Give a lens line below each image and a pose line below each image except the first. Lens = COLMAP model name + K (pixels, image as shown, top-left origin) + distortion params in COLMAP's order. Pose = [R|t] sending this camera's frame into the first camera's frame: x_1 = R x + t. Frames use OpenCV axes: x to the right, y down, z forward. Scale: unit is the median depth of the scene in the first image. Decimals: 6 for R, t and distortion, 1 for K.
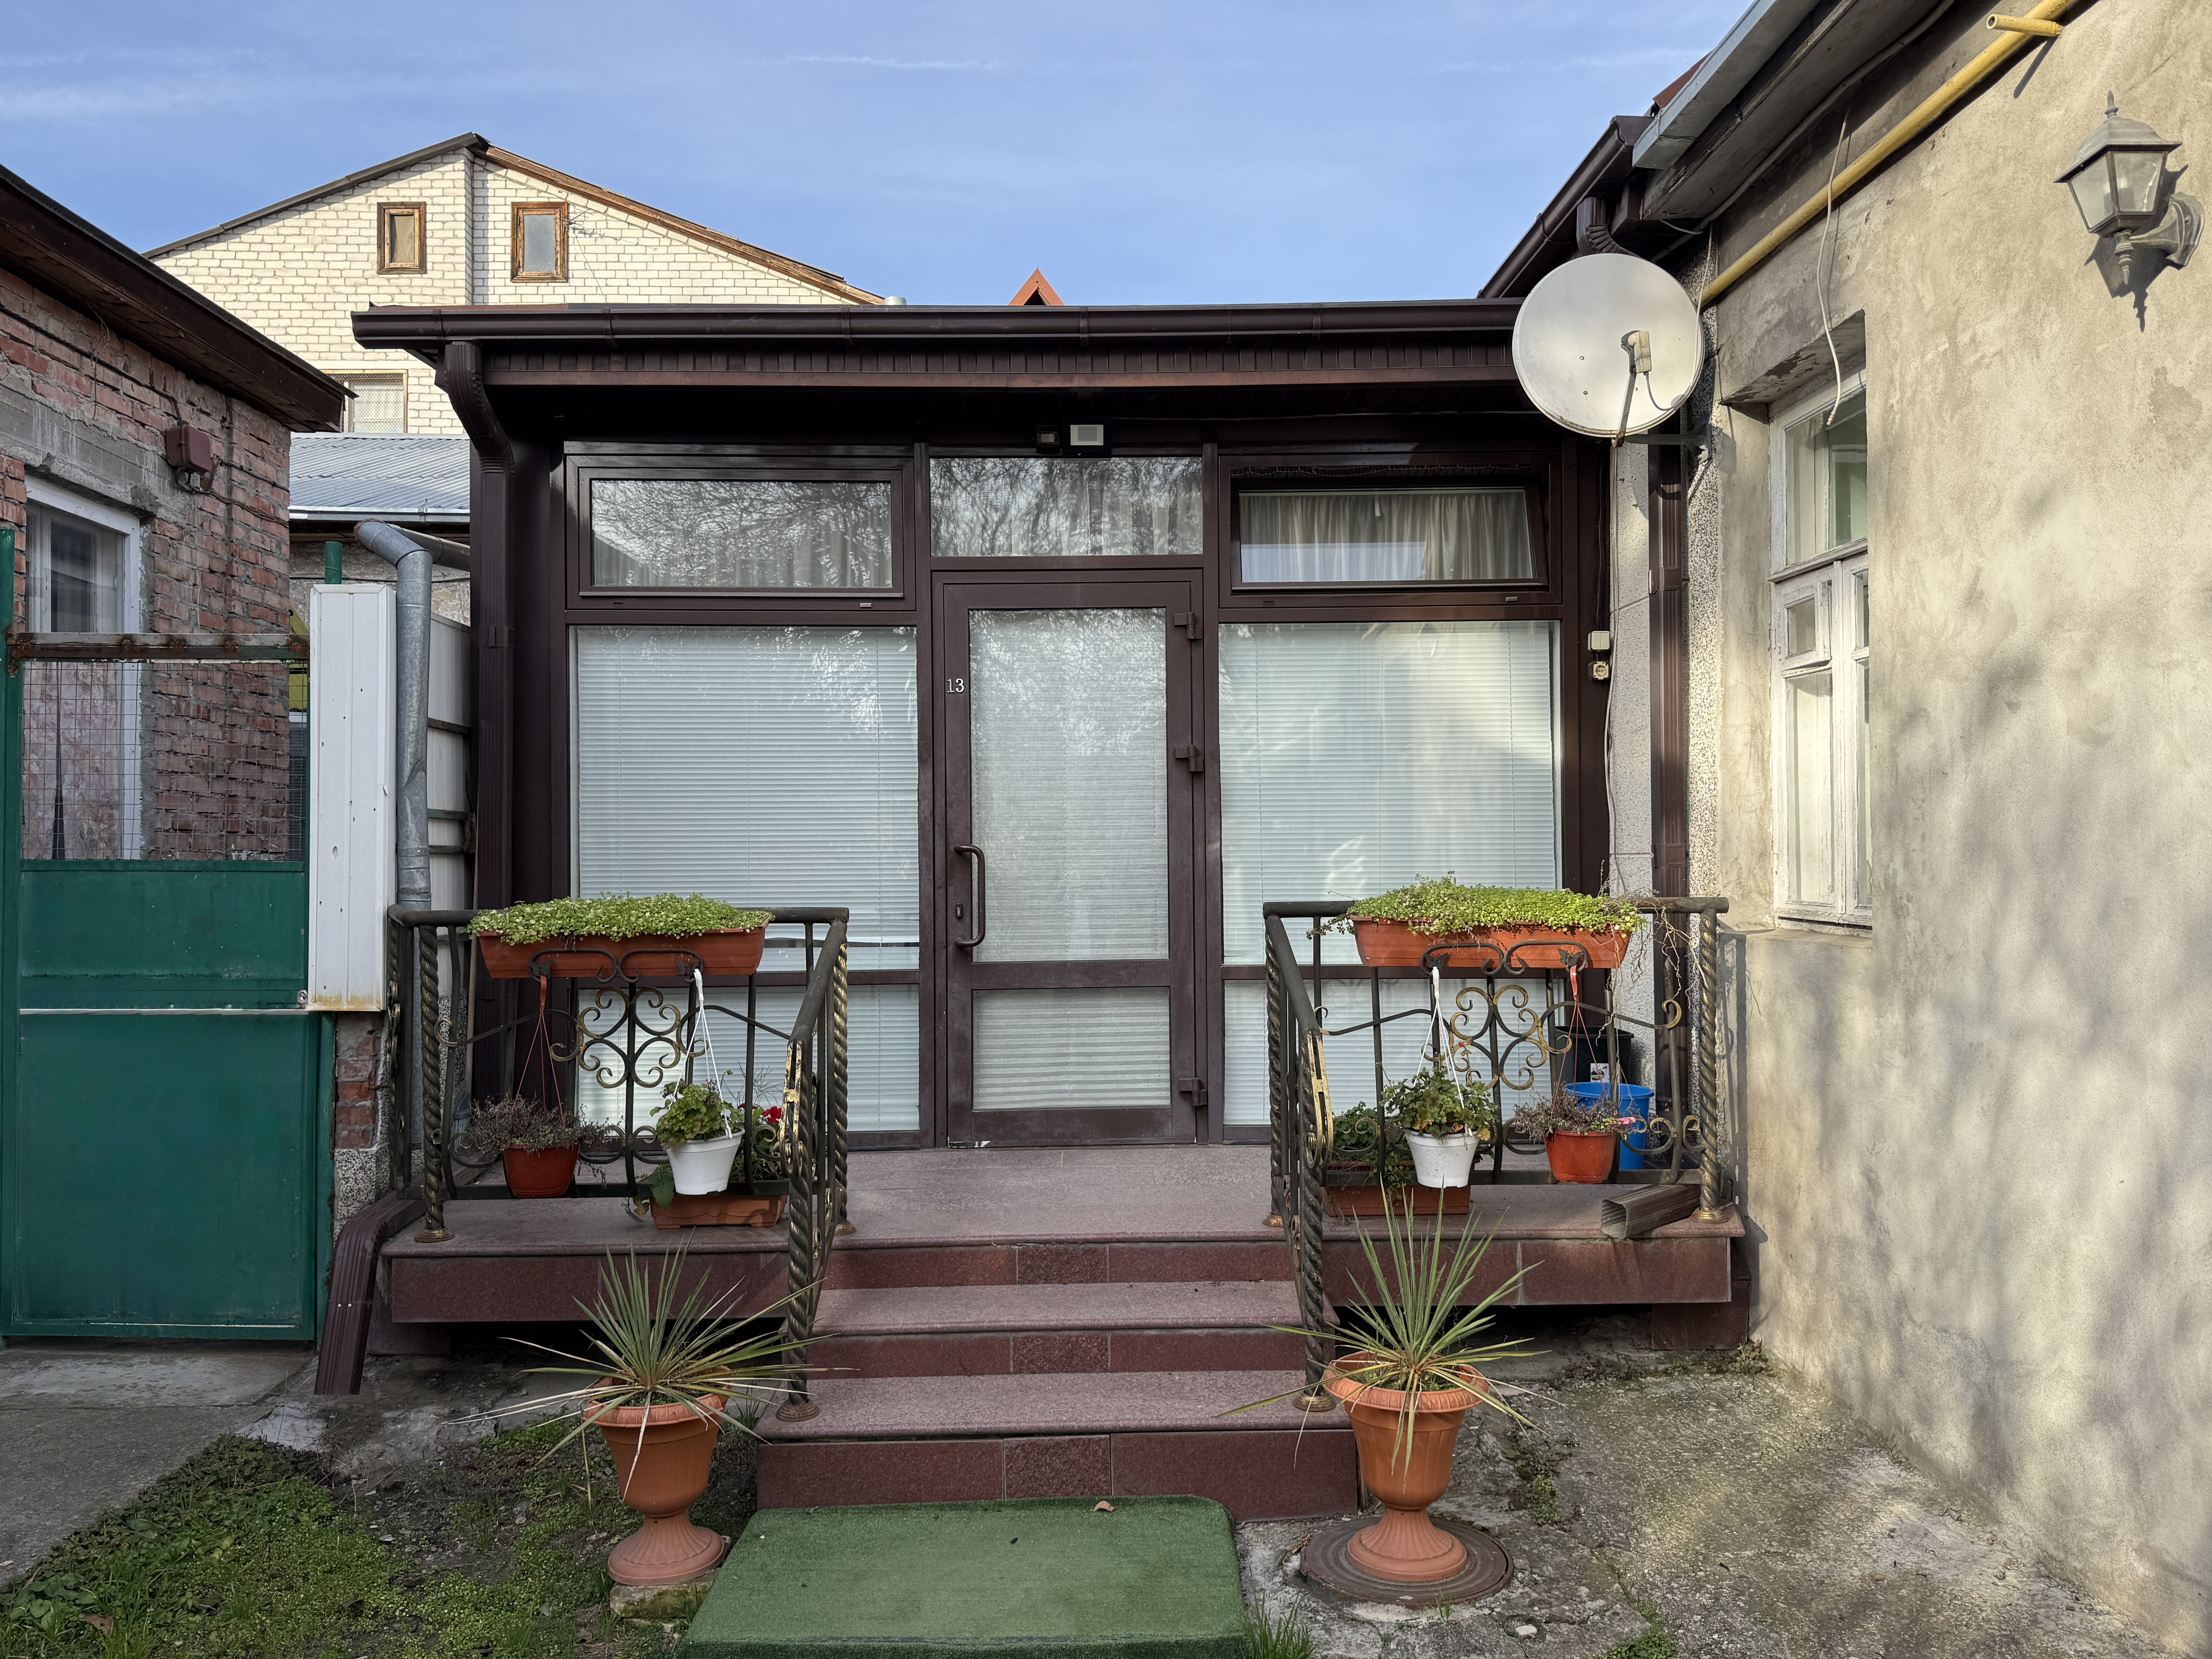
lens RADIAL K [[1552.5, 0, 1106.0], [0, 1552.5, 829.5], [0, 0, 1]] dist [-0.000021, -0.000121]
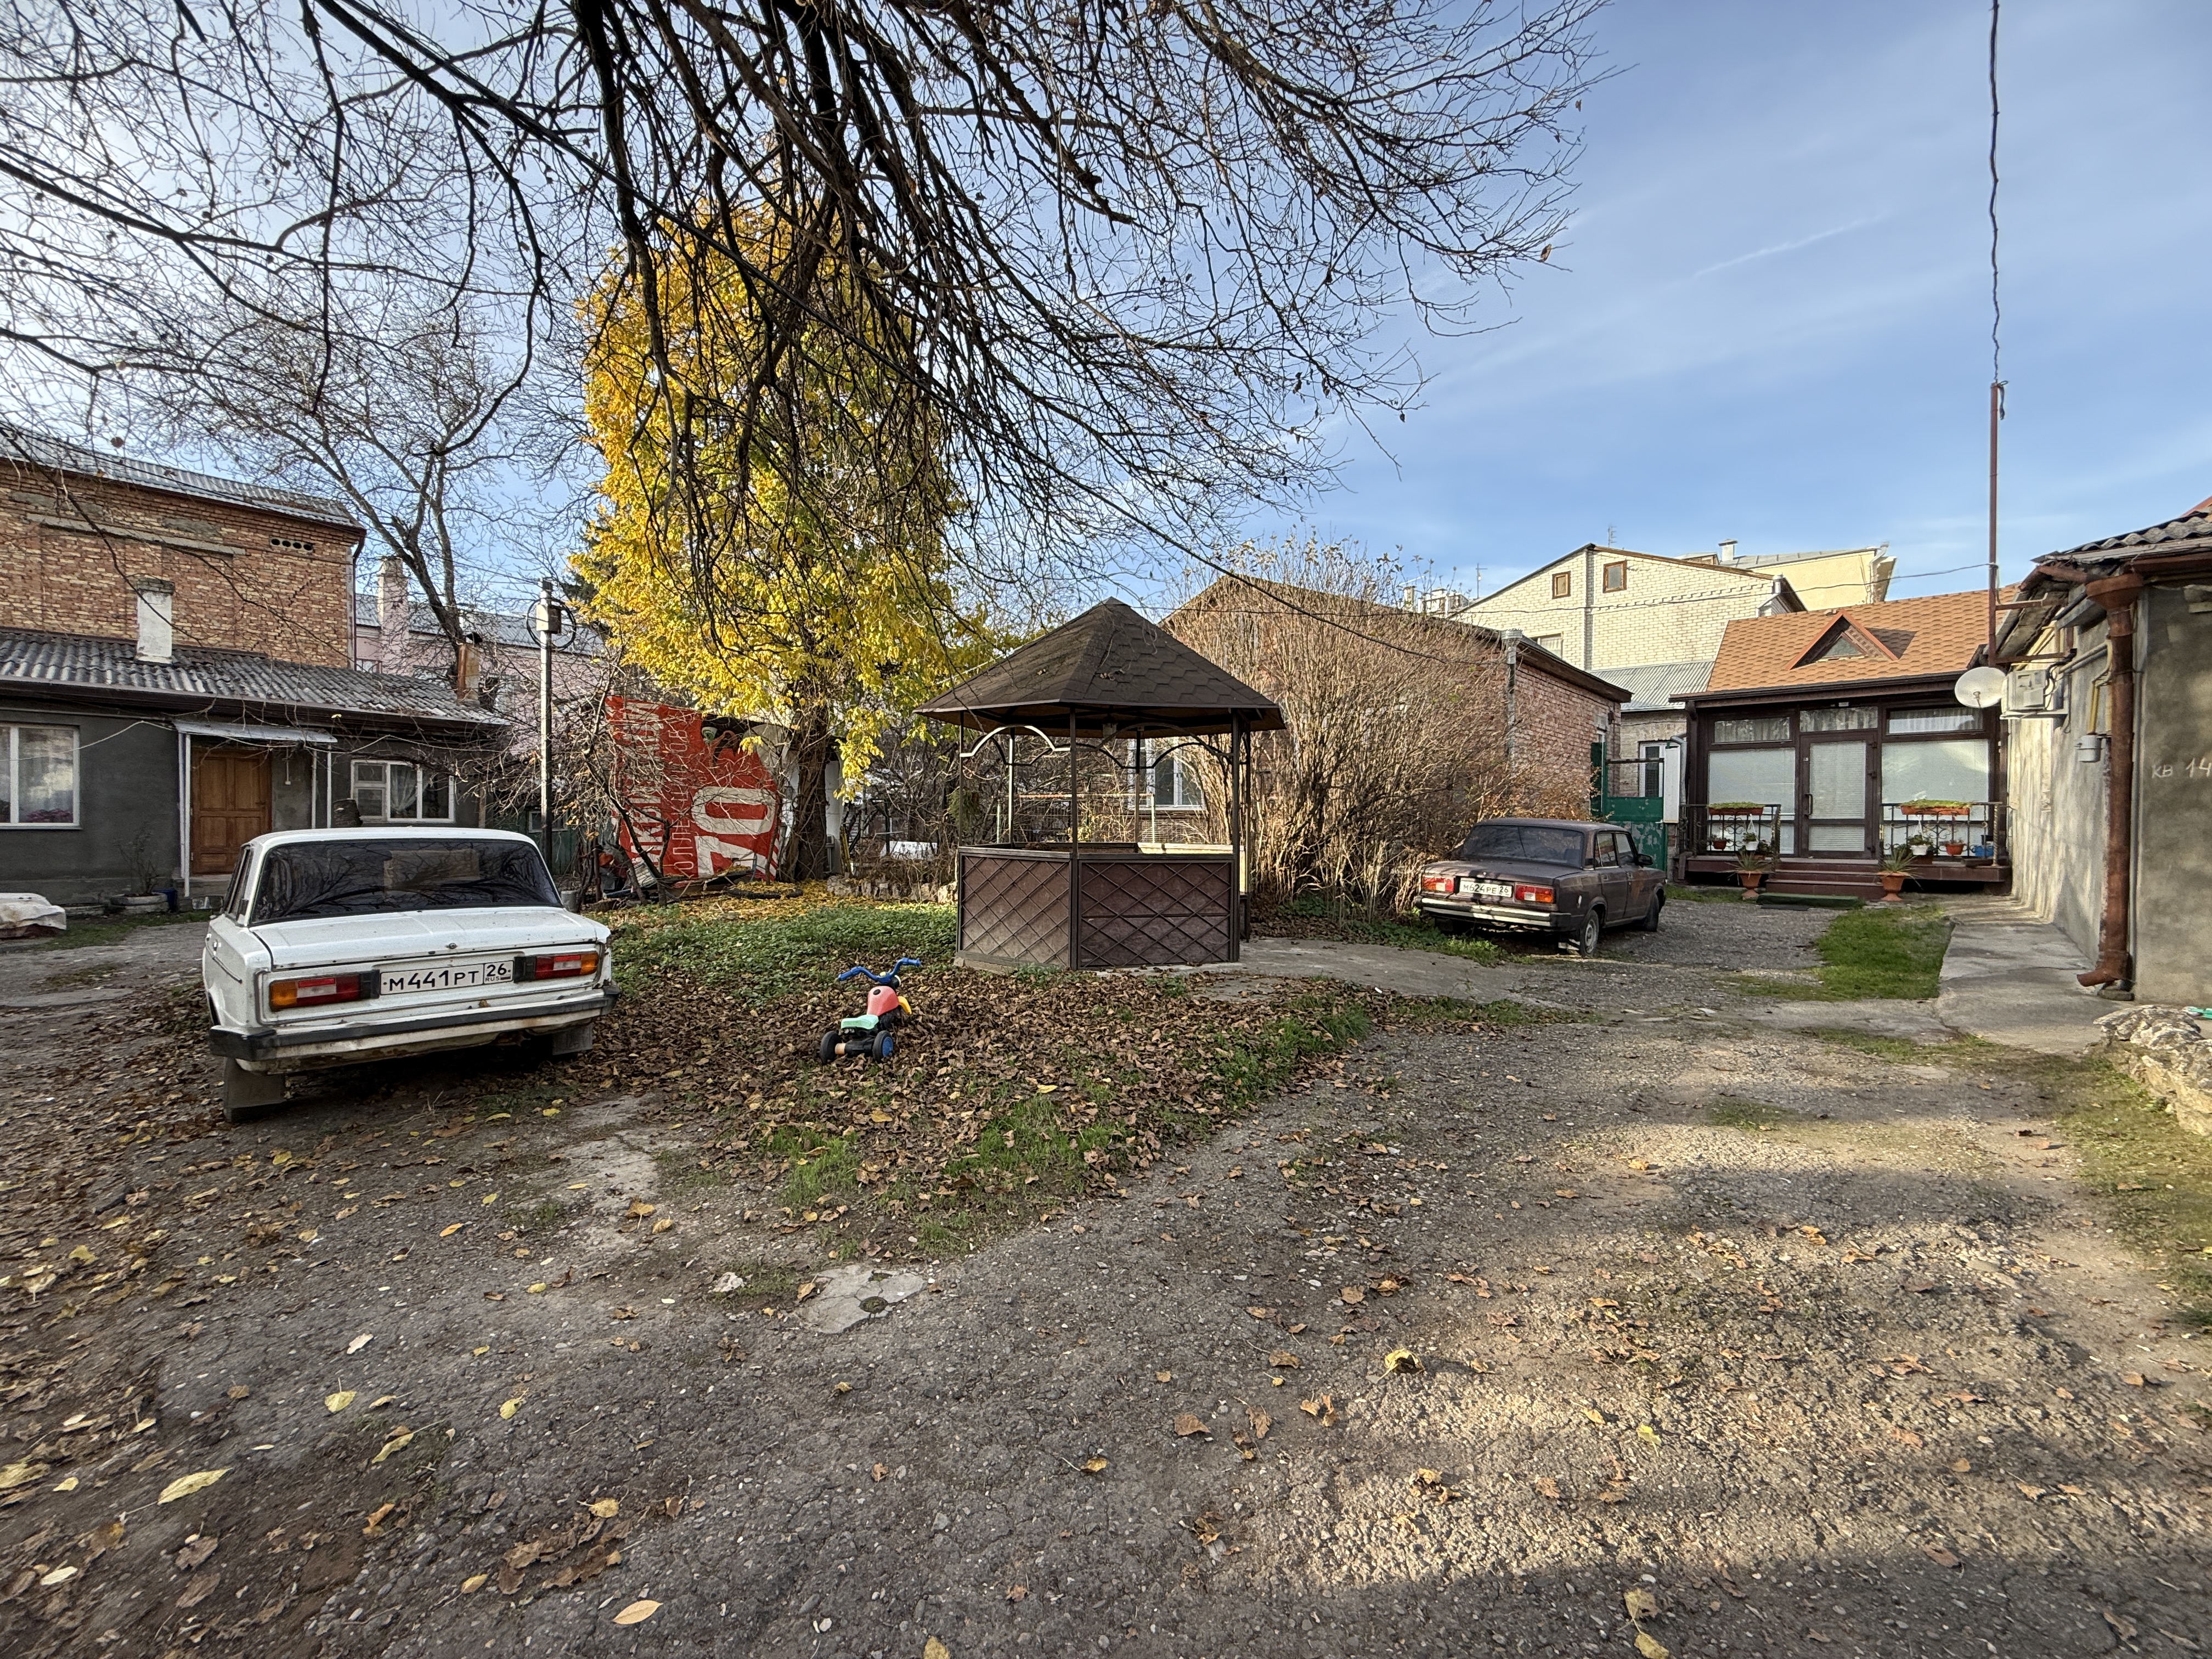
lens RADIAL K [[888.9, 0, 1106.0], [0, 888.9, 829.5], [0, 0, 1]] dist [0.000328, 0.000047]
pose [[0.719491, 0.013472, -0.694371, 0.246279], [0.007751, 0.999594, 0.027426, 0.027163], [0.694459, -0.025115, 0.719094, -2.393264]]
